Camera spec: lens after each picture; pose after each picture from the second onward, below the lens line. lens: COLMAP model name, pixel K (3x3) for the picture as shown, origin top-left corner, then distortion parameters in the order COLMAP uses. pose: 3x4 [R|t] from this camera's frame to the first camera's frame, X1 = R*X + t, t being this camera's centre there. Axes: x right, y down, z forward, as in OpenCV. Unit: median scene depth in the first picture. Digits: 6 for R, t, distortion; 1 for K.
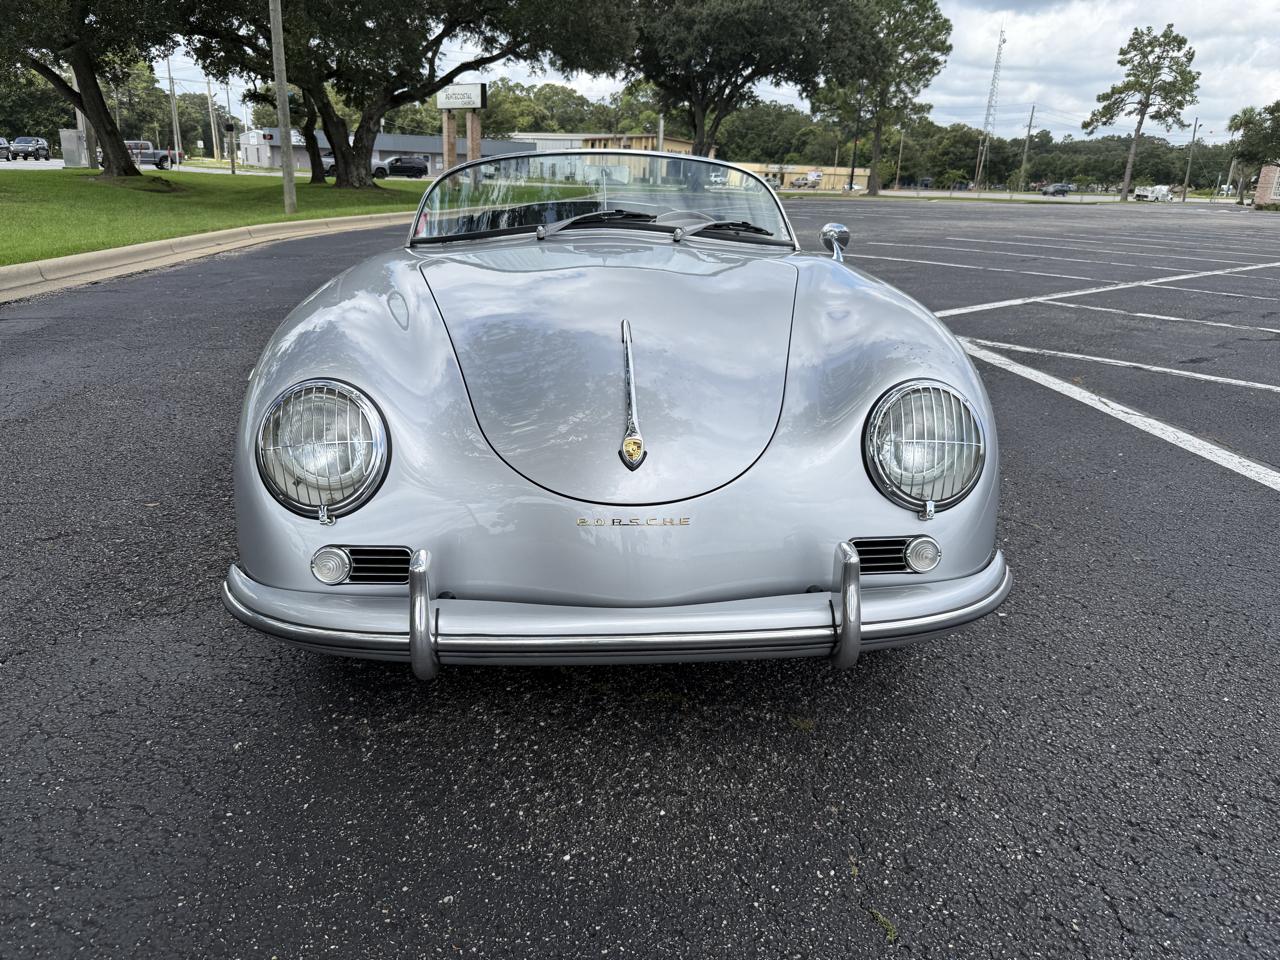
lens RADIAL K [[961.9, 0, 647.1], [0, 961.9, 479.1], [0, 0, 1]] dist [0.009517, -0.013207]
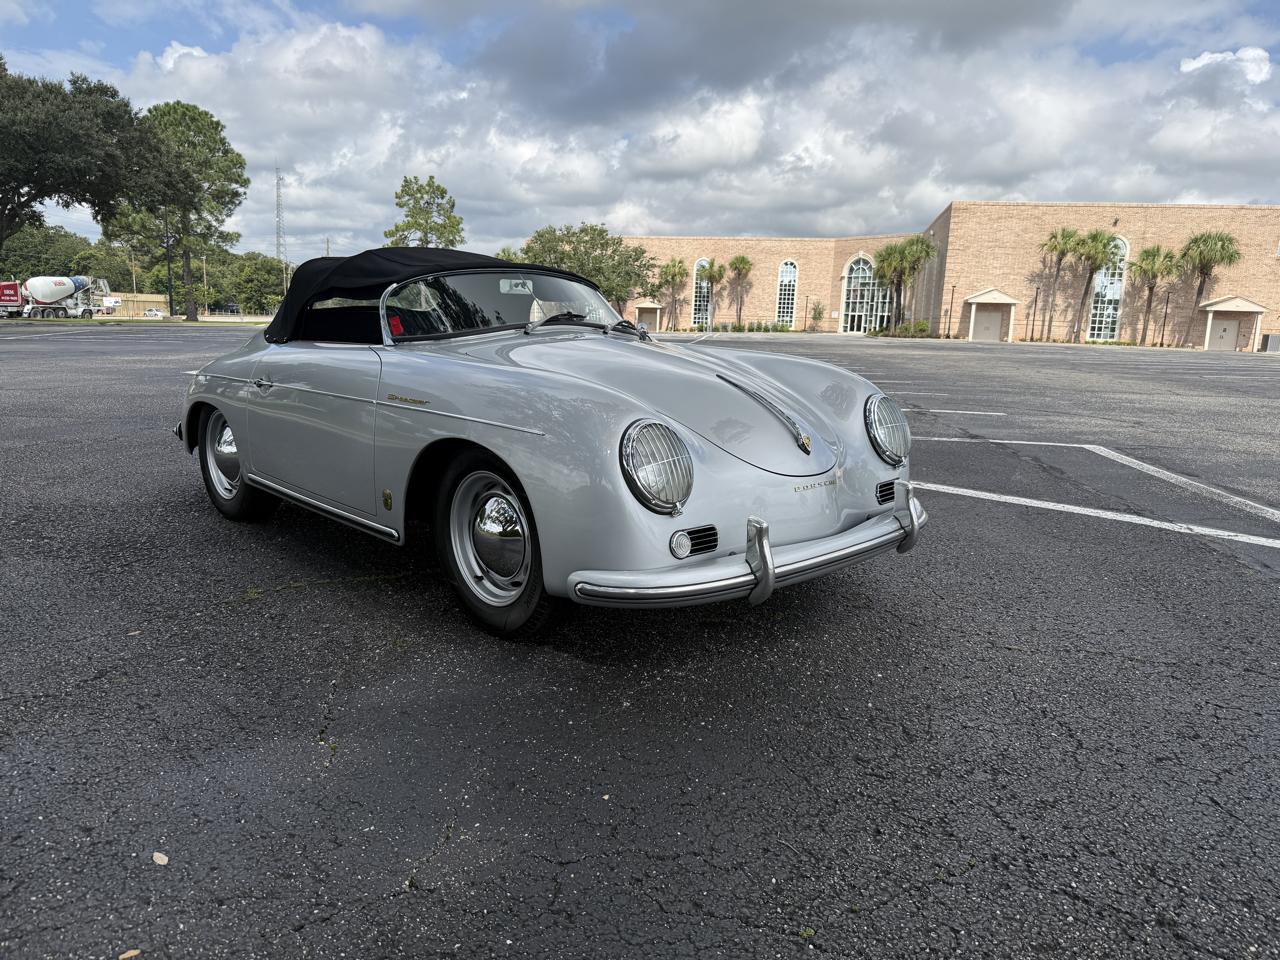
lens RADIAL K [[969.8, 0, 643.0], [0, 969.8, 482.0], [0, 0, 1]] dist [0.029638, -0.037420]
pose [[0.755423, -0.122243, 0.643733, -0.099705], [0.200686, 0.978394, -0.049712, 0.004882], [-0.623747, 0.166741, 0.763634, -0.007110]]
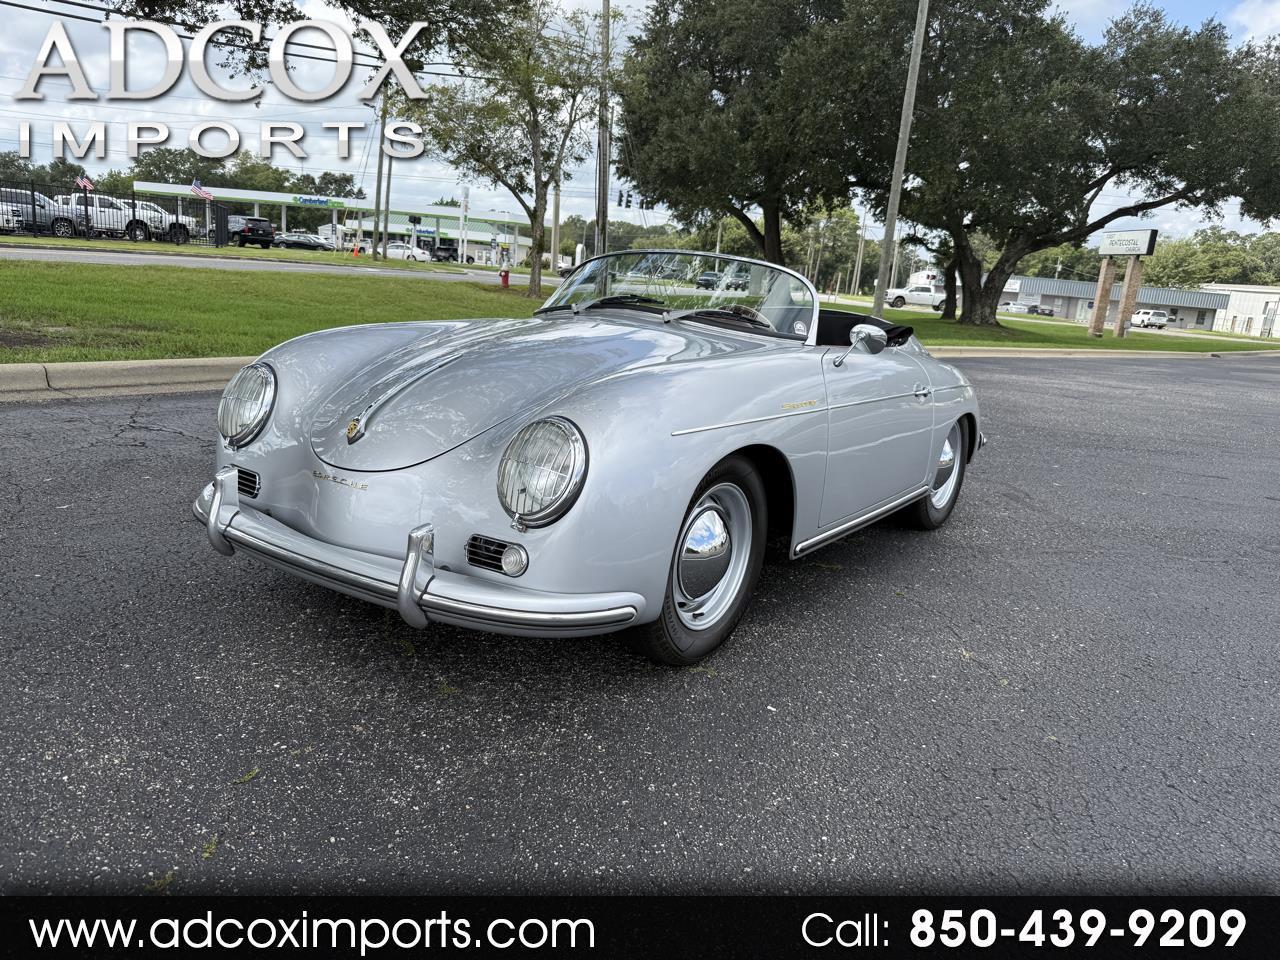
lens RADIAL K [[965.8, 0, 639.3], [0, 965.8, 485.0], [0, 0, 1]] dist [0.010922, -0.015866]
pose [[0.763274, 0.166601, -0.624225, 0.092278], [-0.249735, 0.967161, -0.047236, 0.000629], [0.595857, 0.191945, 0.779815, 0.014033]]
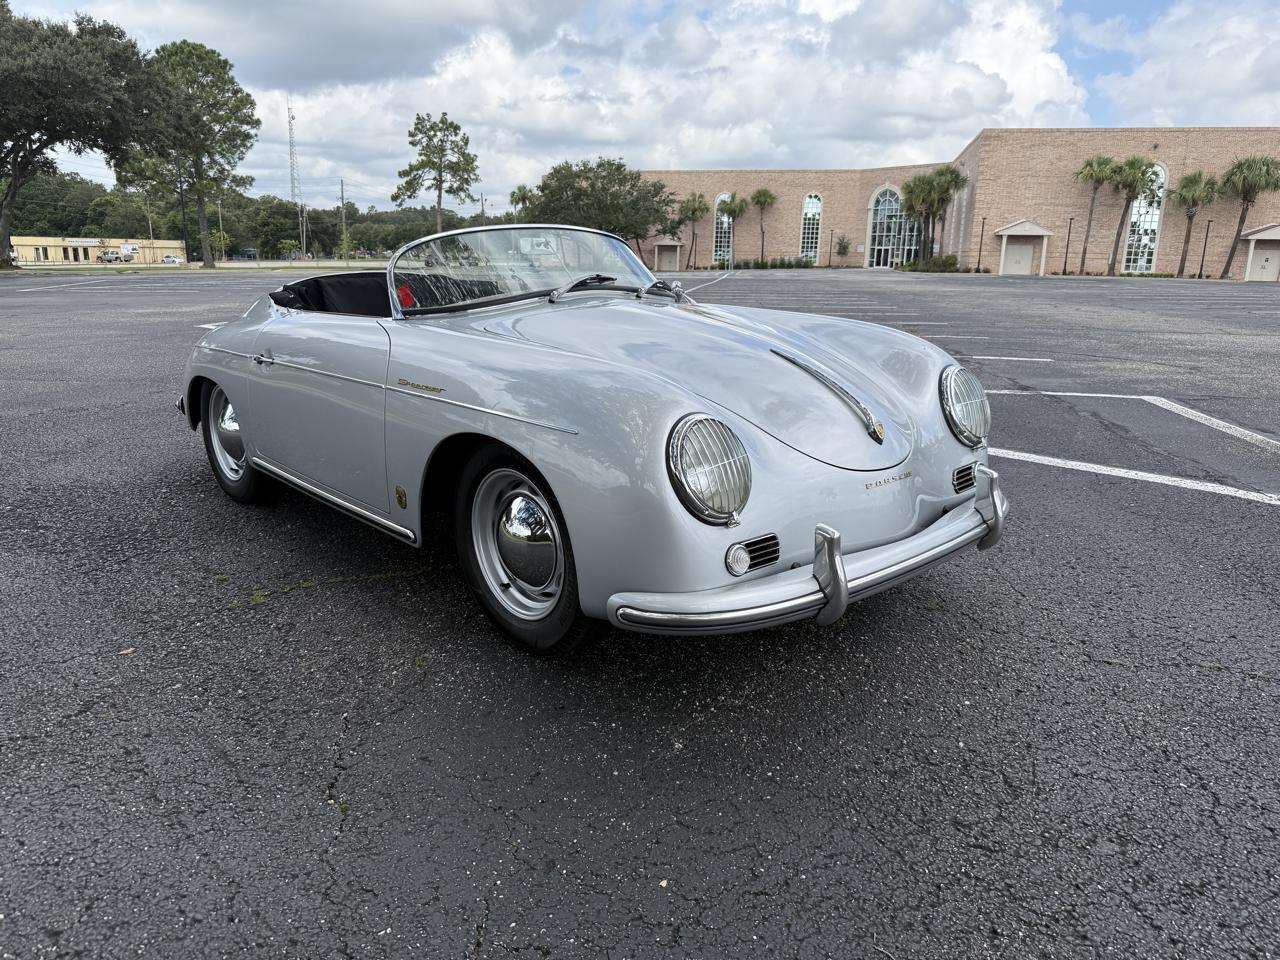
lens RADIAL K [[965.8, 0, 639.3], [0, 965.8, 485.0], [0, 0, 1]] dist [0.010922, -0.015866]
pose [[0.769062, -0.174330, 0.614941, -0.090460], [0.212206, 0.977156, 0.011624, -0.003223], [-0.602919, 0.121554, 0.788488, 0.006378]]
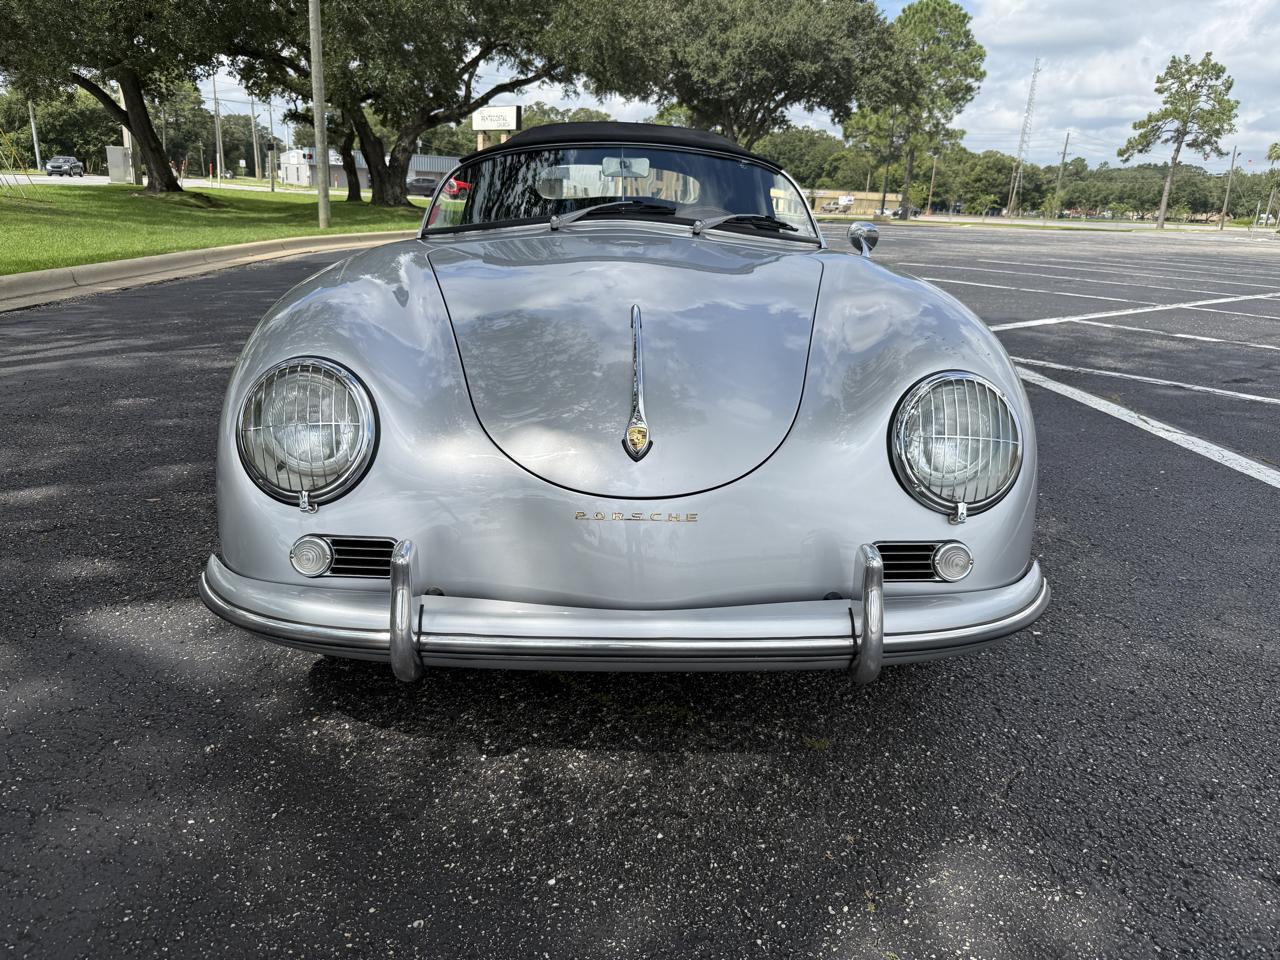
lens RADIAL K [[958.1, 0, 642.0], [0, 958.1, 480.4], [0, 0, 1]] dist [-0.000258, -0.000954]
pose [[0.999243, 0.020613, -0.032998, 0.001573], [-0.021310, 0.999554, -0.020931, 0.002160], [0.032552, 0.021618, 0.999236, 0.006247]]
